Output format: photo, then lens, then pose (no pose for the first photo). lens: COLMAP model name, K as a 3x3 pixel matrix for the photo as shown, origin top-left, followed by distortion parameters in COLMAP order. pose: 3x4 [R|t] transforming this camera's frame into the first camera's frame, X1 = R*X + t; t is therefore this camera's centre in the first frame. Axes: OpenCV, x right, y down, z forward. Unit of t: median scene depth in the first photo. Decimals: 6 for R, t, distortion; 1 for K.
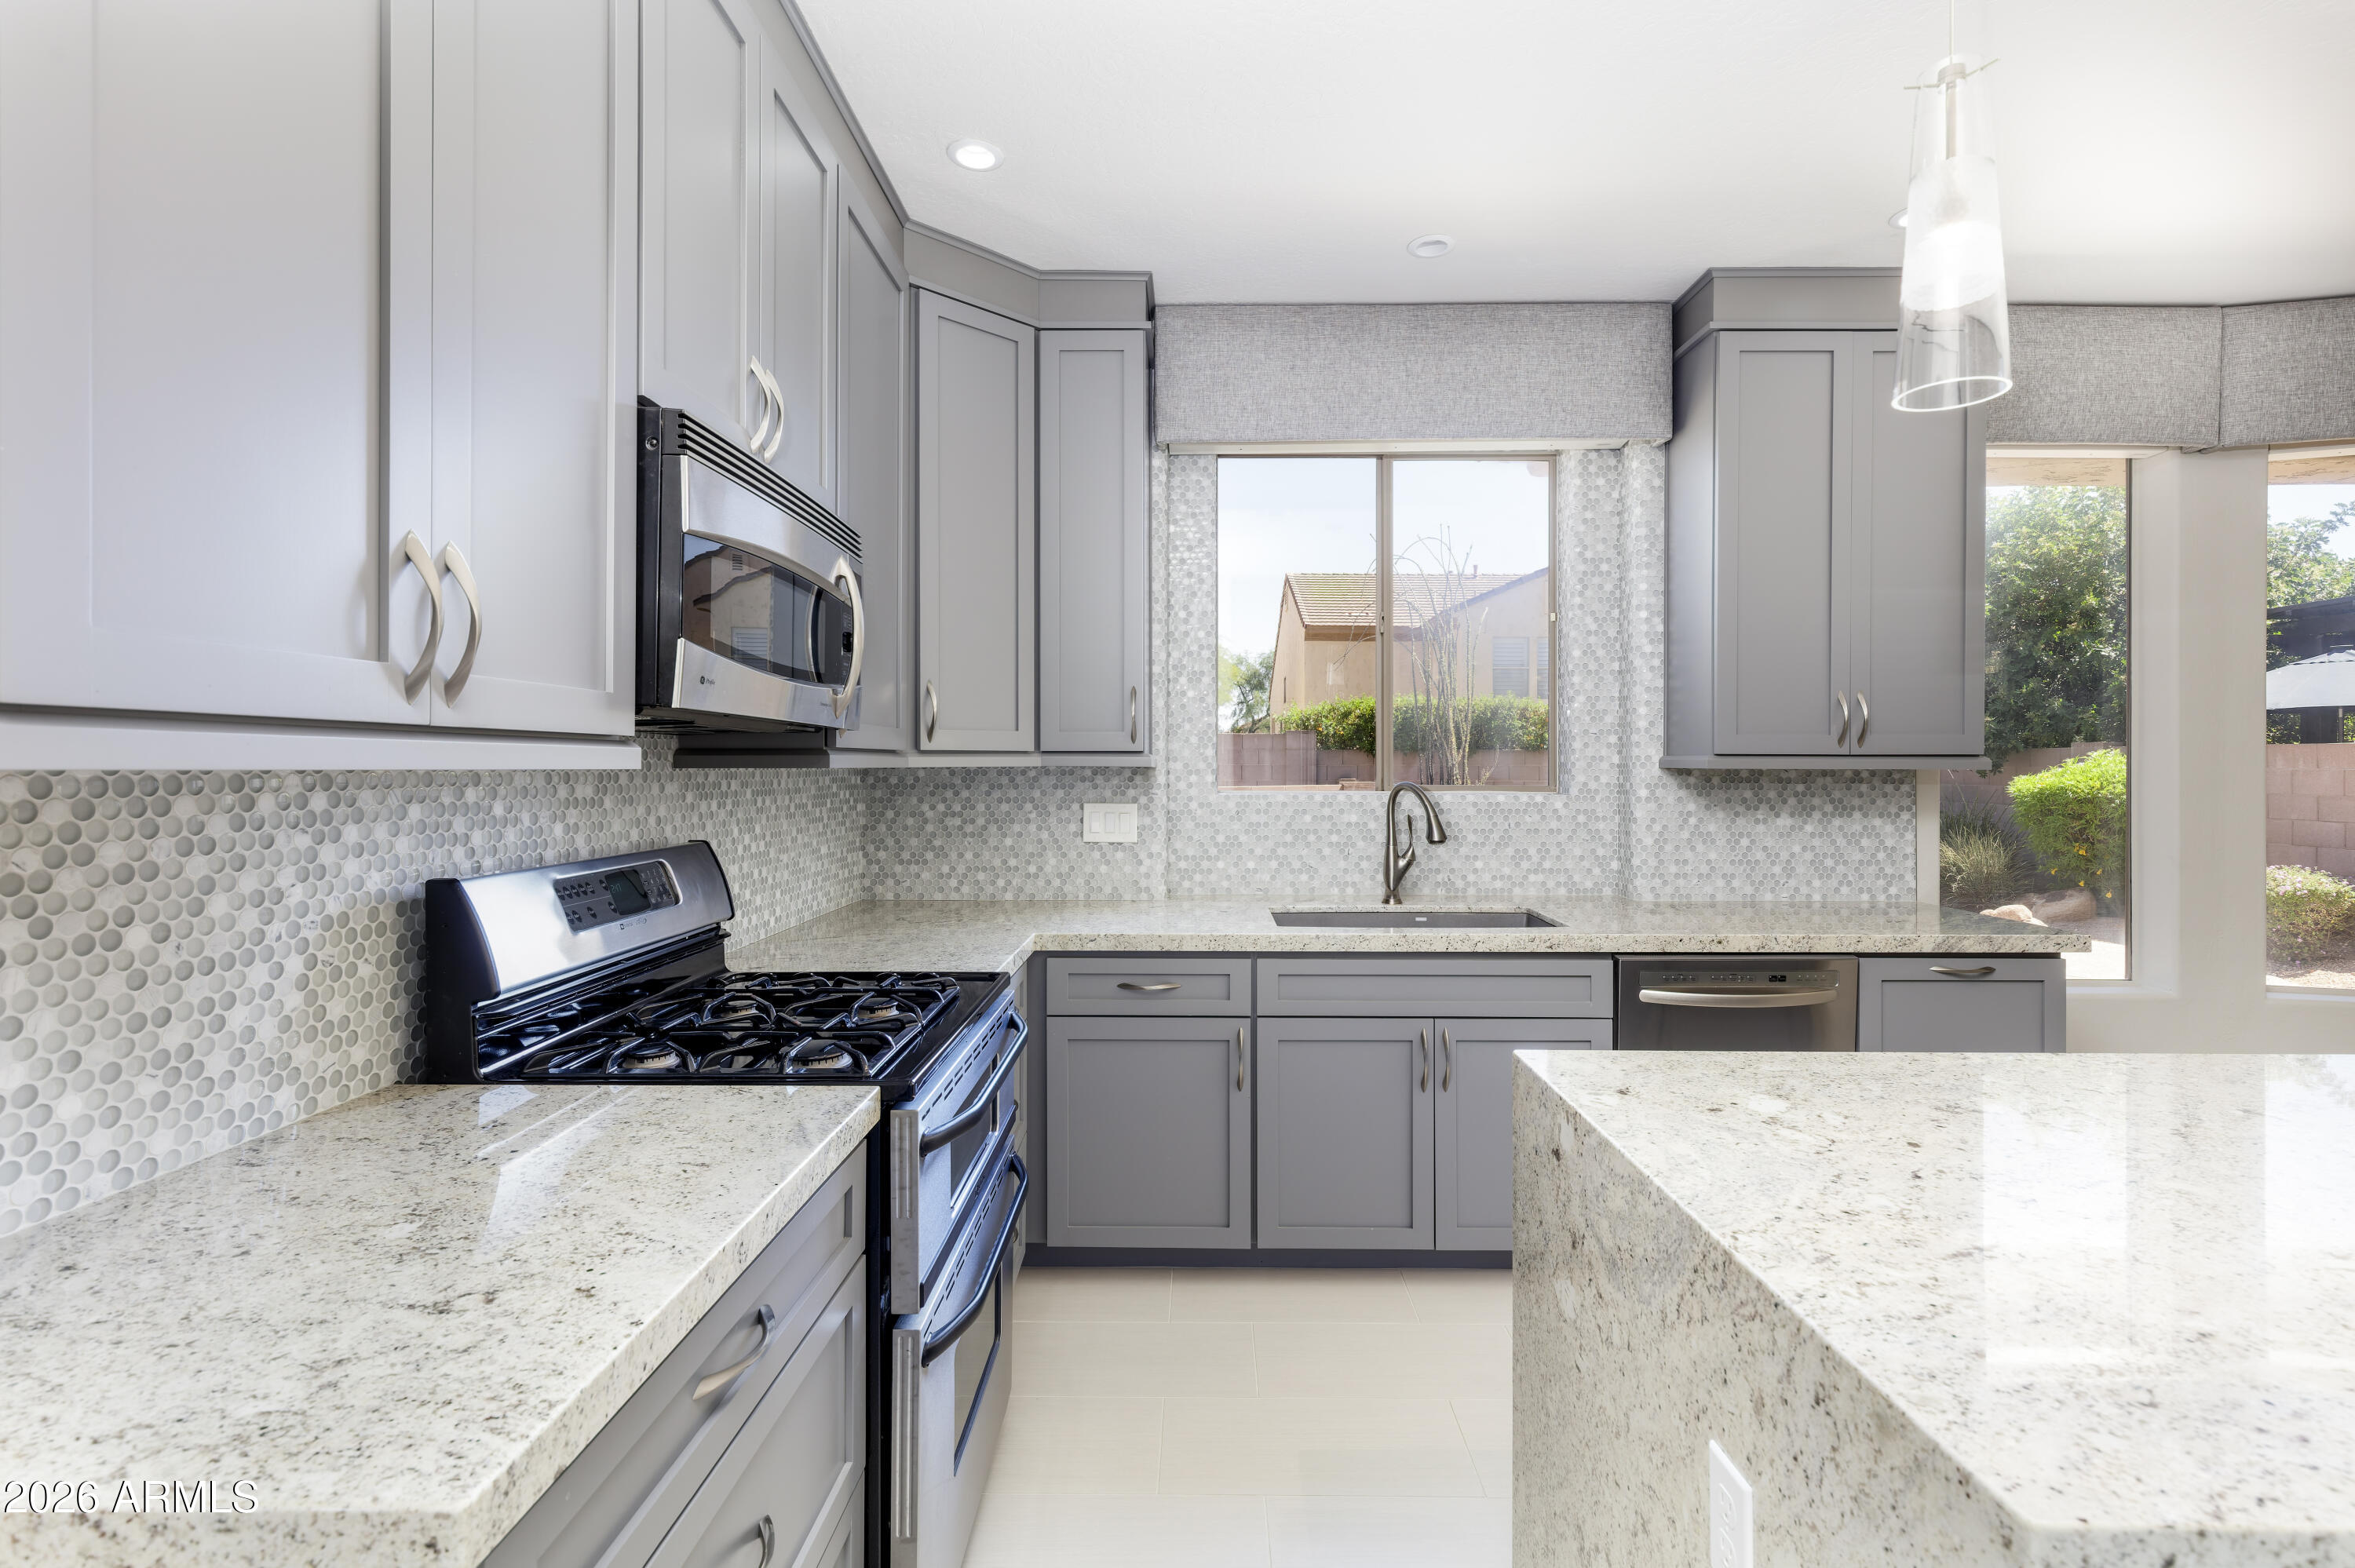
lens RADIAL K [[1073.1, 0, 1193.6], [0, 1073.1, 773.8], [0, 0, 1]] dist [-0.002316, 0.001309]
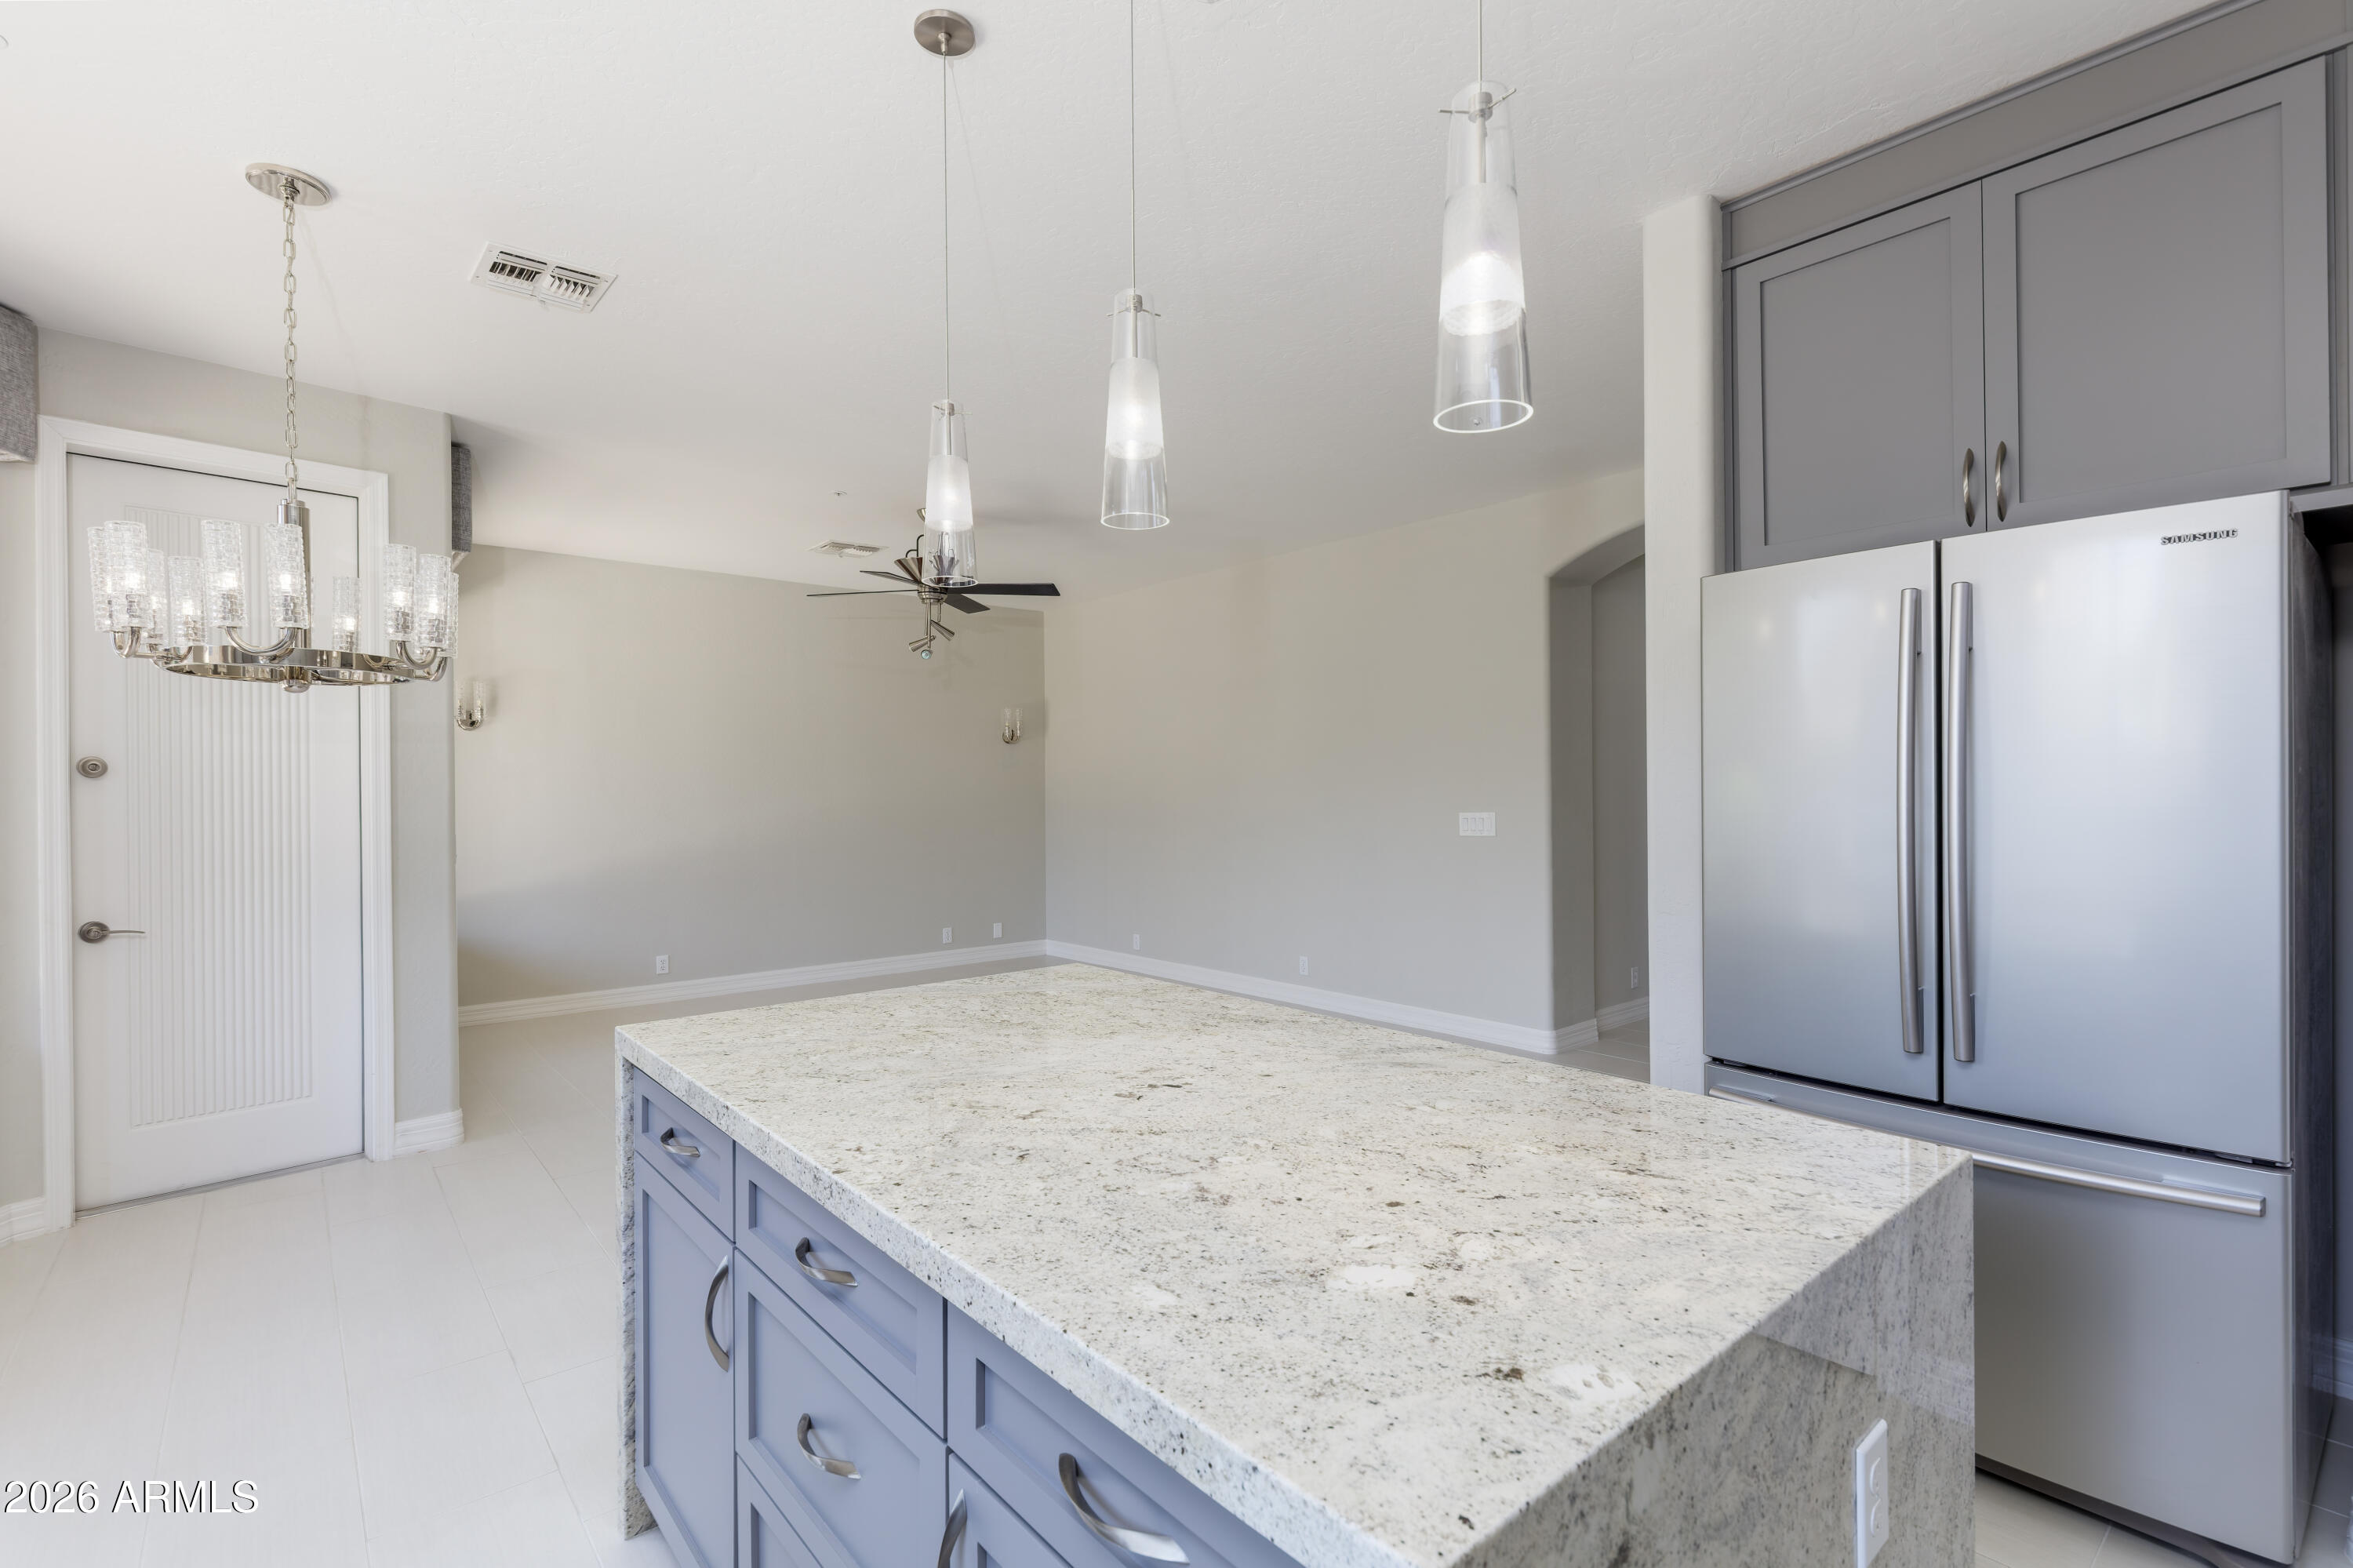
lens RADIAL K [[1072.3, 0, 1177.1], [0, 1072.3, 786.3], [0, 0, 1]] dist [-0.002316, 0.001309]
pose [[-0.658188, -0.001245, 0.752853, 0.122168], [0.003994, 0.999979, 0.005146, -0.009731], [-0.752843, 0.006394, -0.658169, 1.826705]]
